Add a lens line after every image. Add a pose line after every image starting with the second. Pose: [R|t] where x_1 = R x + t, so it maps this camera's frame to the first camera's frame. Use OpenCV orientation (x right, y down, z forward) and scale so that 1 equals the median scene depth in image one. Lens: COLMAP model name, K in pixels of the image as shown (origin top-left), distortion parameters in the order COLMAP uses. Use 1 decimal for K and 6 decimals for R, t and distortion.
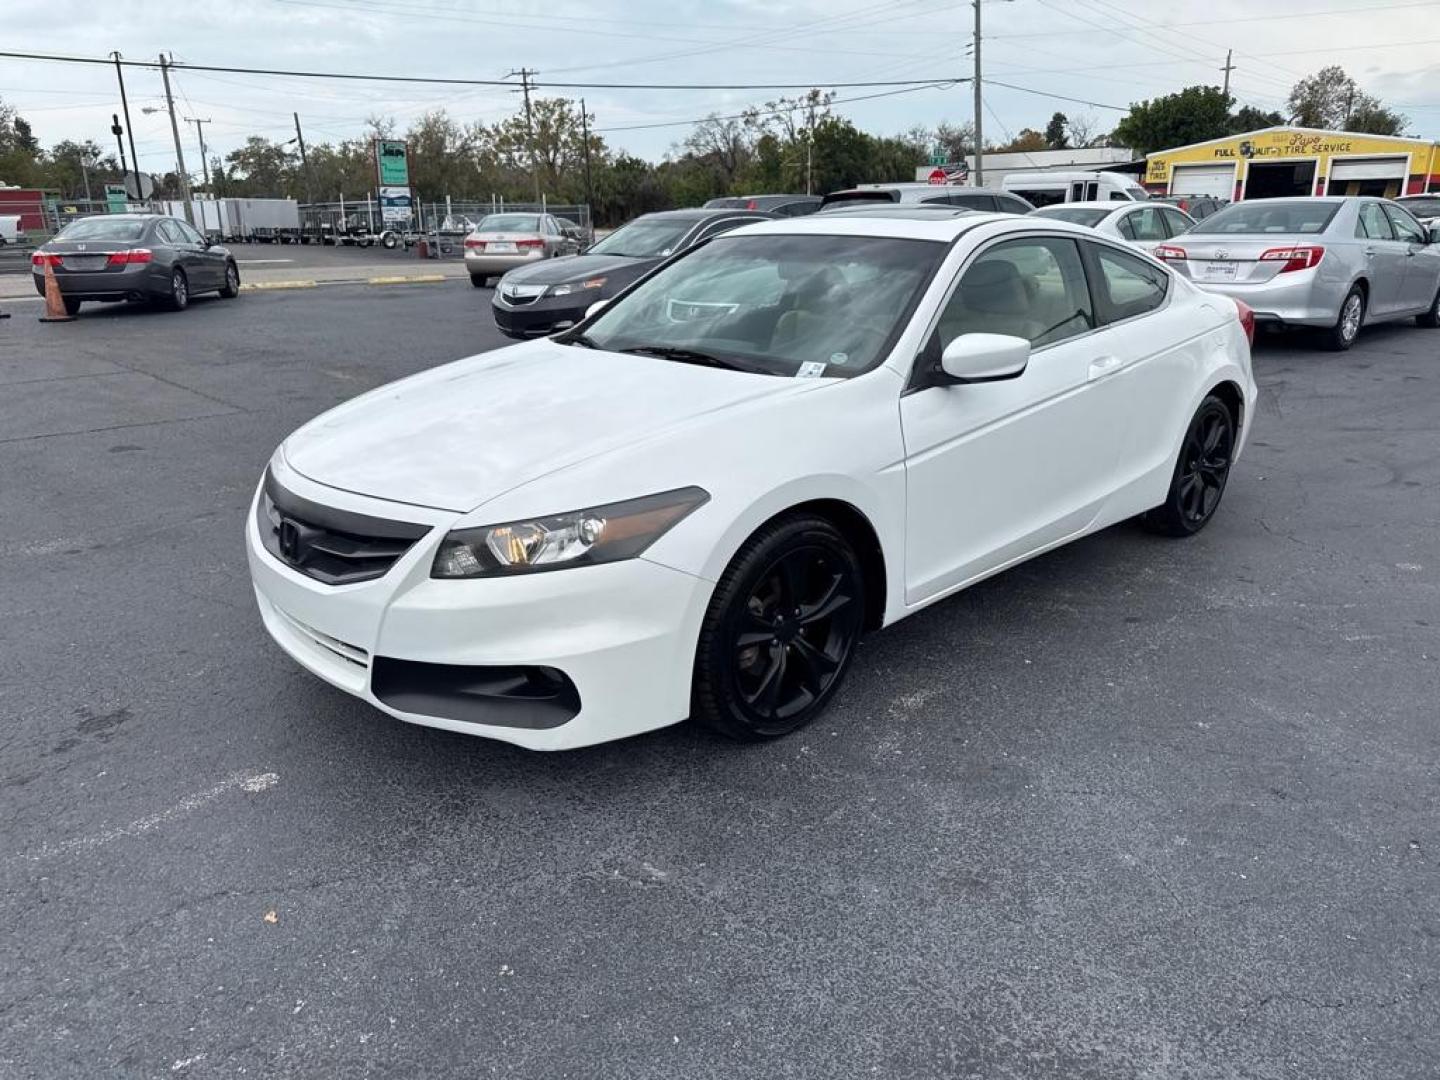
lens RADIAL K [[1121.7, 0, 720.0], [0, 1121.7, 540.0], [0, 0, 1]] dist [0.026050, -0.037887]
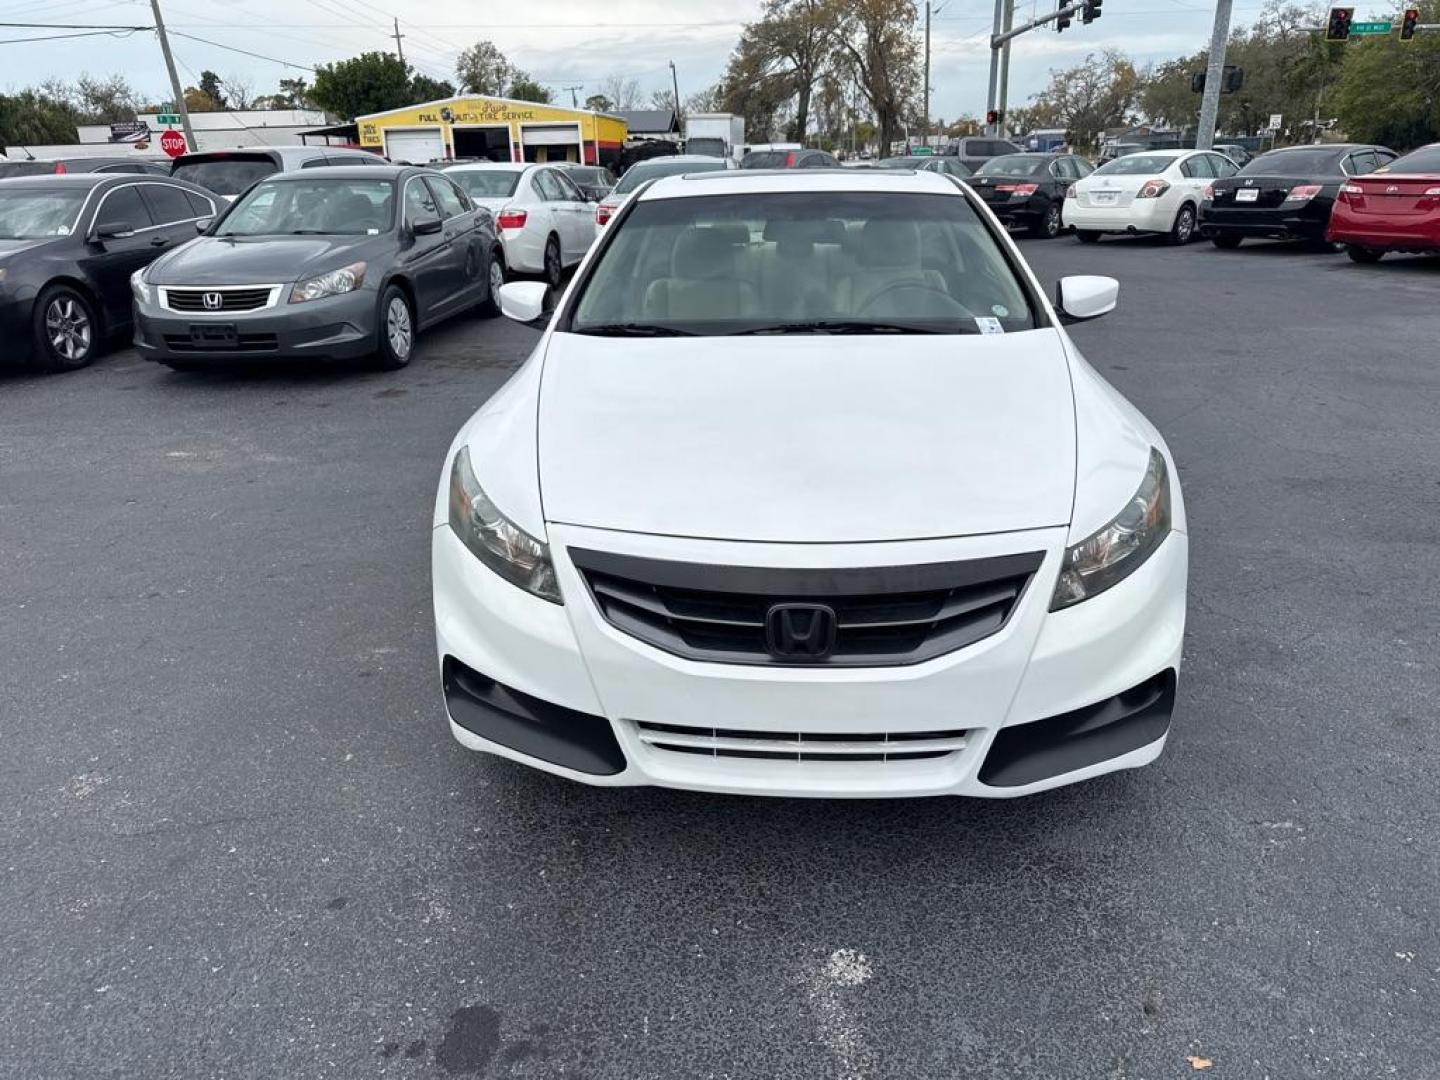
lens RADIAL K [[1096.2, 0, 720.0], [0, 1096.2, 540.0], [0, 0, 1]] dist [0.010295, -0.021313]
pose [[0.703141, -0.234944, 0.671115, -0.136213], [0.211246, 0.970243, 0.118336, -0.023354], [-0.678947, 0.058564, 0.731848, 0.082360]]
